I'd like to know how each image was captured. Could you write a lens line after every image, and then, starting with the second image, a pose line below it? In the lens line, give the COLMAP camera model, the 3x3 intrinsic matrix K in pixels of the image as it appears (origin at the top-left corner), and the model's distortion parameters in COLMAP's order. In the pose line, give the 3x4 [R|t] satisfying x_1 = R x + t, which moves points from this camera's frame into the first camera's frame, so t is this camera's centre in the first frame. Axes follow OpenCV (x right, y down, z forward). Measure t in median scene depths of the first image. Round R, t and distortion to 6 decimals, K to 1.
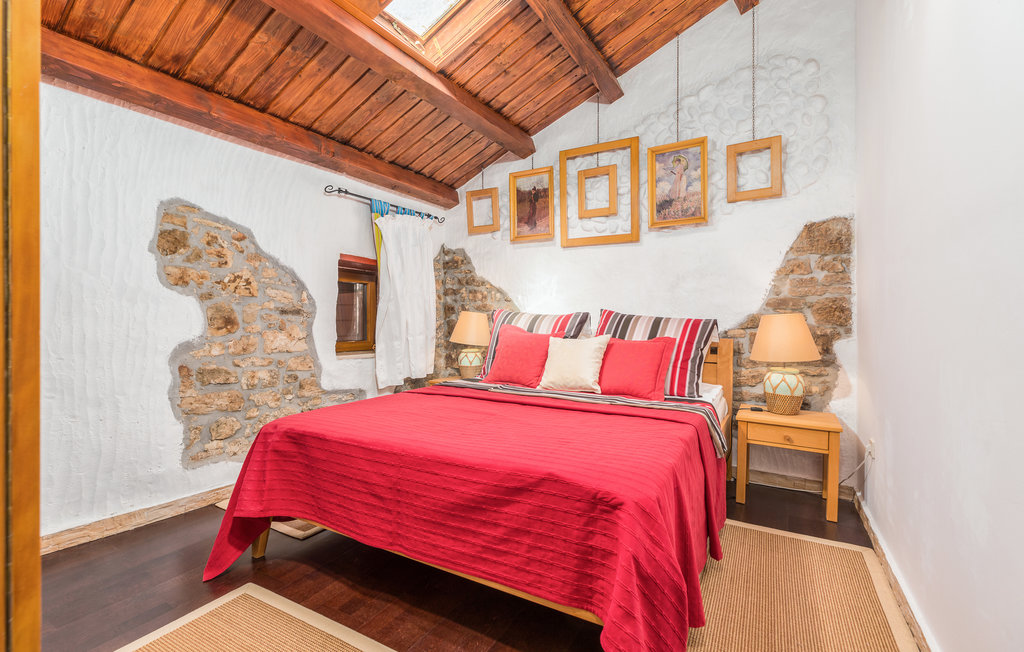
lens RADIAL K [[474.8, 0, 507.8], [0, 474.8, 322.7], [0, 0, 1]] dist [0.003456, -0.001352]
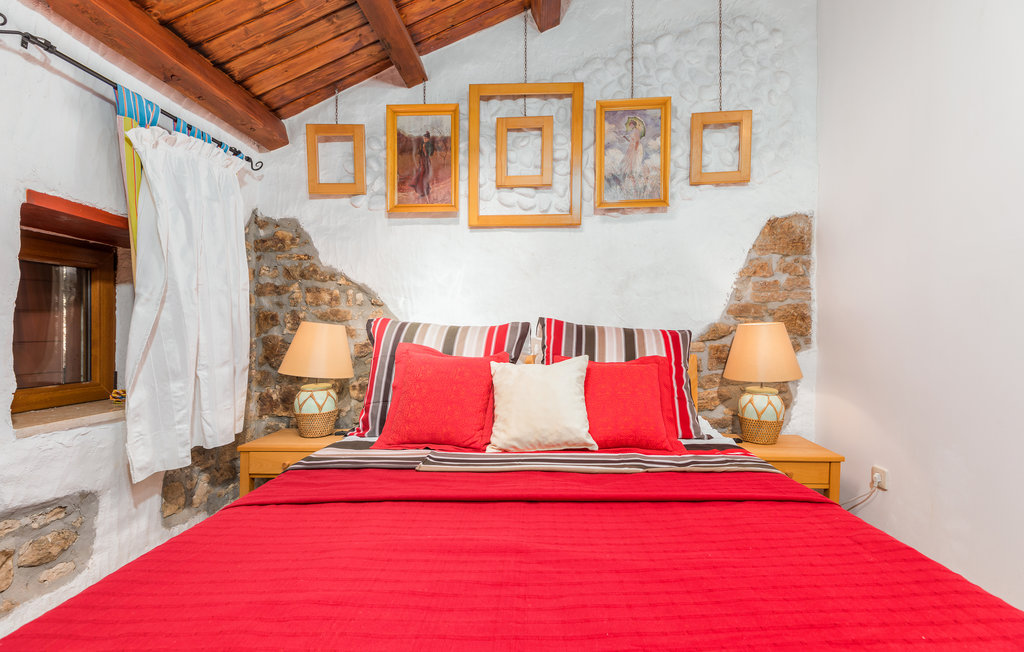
lens RADIAL K [[474.8, 0, 516.0], [0, 474.8, 322.5], [0, 0, 1]] dist [0.003456, -0.001352]
pose [[0.878106, -0.006196, 0.478427, -0.166553], [0.016249, 0.999726, -0.016875, -0.009904], [-0.478191, 0.022592, 0.877965, 0.401996]]
